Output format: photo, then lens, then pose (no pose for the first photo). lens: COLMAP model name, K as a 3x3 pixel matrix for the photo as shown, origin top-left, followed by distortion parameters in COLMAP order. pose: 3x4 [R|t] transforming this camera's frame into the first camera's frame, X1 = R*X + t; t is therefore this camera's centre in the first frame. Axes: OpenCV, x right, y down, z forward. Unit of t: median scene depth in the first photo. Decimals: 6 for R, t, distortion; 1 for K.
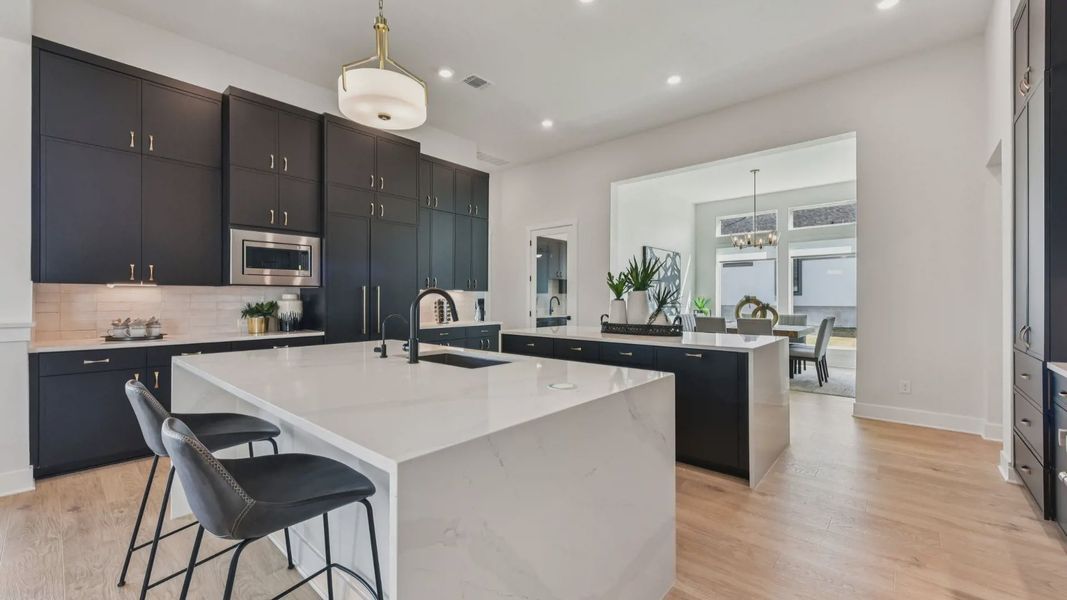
lens RADIAL K [[422.6, 0, 537.3], [0, 422.6, 299.4], [0, 0, 1]] dist [-0.002254, -0.000156]
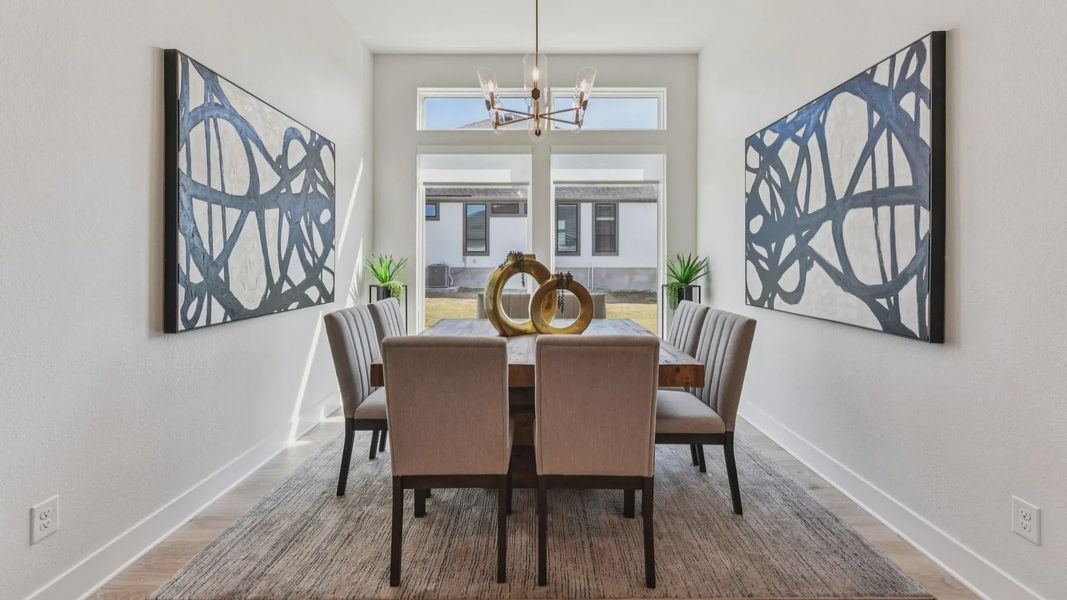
lens RADIAL K [[422.6, 0, 542.0], [0, 422.6, 256.9], [0, 0, 1]] dist [-0.002254, -0.000156]
pose [[0.733596, 0.002564, 0.679581, 0.509730], [-0.001796, 0.999997, -0.001833, -0.009188], [-0.679583, 0.000124, 0.733599, 1.387731]]
